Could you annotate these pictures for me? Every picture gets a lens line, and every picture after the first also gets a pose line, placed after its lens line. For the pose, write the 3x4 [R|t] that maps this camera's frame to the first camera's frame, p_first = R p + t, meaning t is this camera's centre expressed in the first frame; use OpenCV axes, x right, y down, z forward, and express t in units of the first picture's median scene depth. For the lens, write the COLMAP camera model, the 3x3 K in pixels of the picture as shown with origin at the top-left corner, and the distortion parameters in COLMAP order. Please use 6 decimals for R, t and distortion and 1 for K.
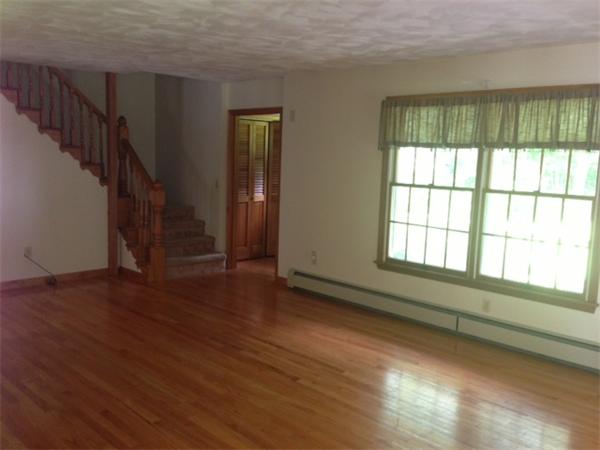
lens RADIAL K [[554.7, 0, 300.0], [0, 554.7, 225.0], [0, 0, 1]] dist [0.151253, -0.259376]
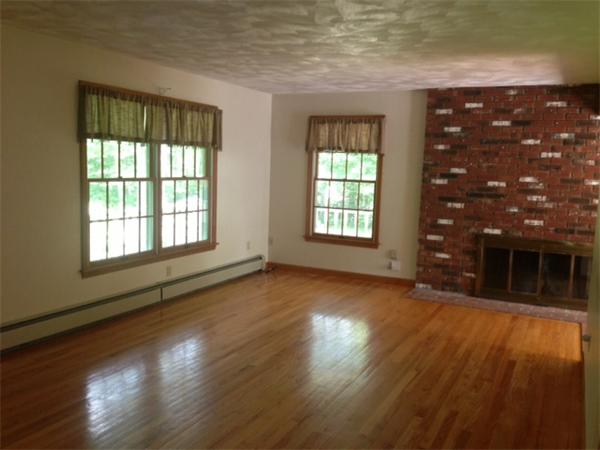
lens RADIAL K [[554.7, 0, 300.0], [0, 554.7, 225.0], [0, 0, 1]] dist [0.151253, -0.259376]
pose [[-0.317332, -0.160381, 0.934654, -0.892541], [0.062540, 0.979910, 0.189380, -0.171279], [-0.946250, 0.118549, -0.300927, 1.073213]]
